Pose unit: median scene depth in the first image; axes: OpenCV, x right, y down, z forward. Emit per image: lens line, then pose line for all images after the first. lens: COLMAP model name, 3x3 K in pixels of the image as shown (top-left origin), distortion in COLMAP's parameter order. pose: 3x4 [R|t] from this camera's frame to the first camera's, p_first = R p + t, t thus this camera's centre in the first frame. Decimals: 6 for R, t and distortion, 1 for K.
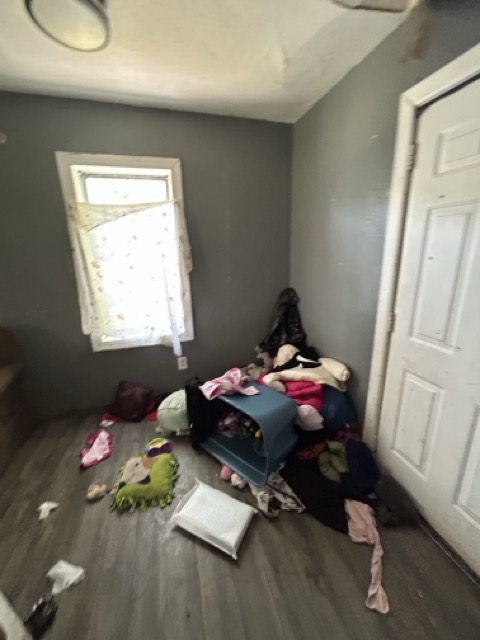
lens RADIAL K [[262.2, 0, 236.6], [0, 262.2, 318.9], [0, 0, 1]] dist [0.002361, 0.000619]
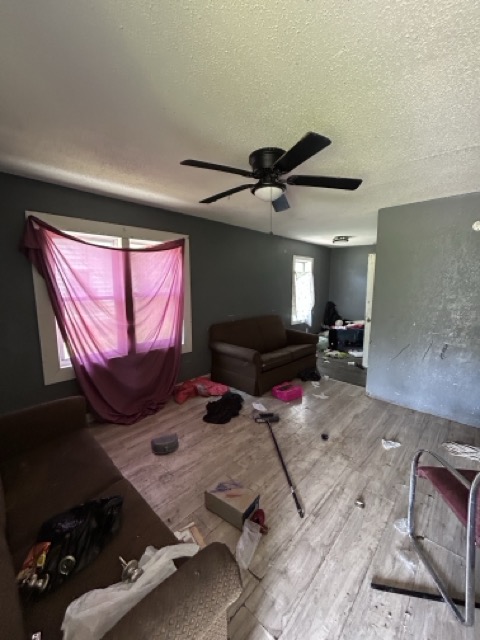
lens RADIAL K [[262.2, 0, 239.6], [0, 262.2, 321.3], [0, 0, 1]] dist [0.002361, 0.000619]
pose [[0.856611, -0.048221, 0.513704, -2.520632], [0.115369, 0.988316, -0.099608, 0.311003], [-0.502899, 0.144591, 0.852166, -1.036448]]
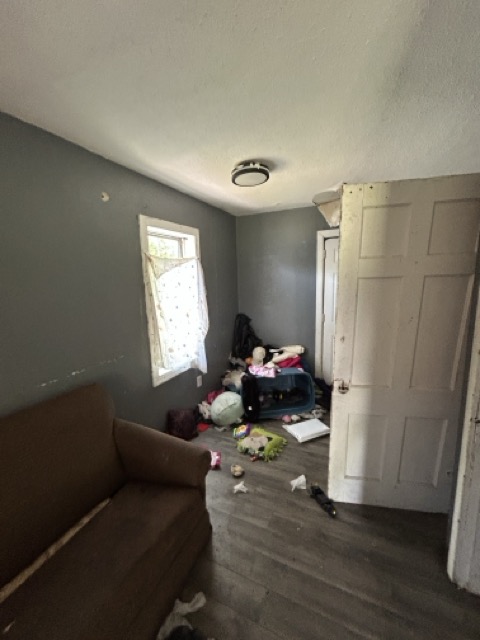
lens RADIAL K [[262.2, 0, 240.9], [0, 262.2, 318.7], [0, 0, 1]] dist [0.002361, 0.000619]
pose [[0.653280, -0.114625, 0.748389, -1.181732], [0.214097, 0.976097, -0.037387, -0.035776], [-0.726215, 0.184652, 0.662205, -0.016847]]
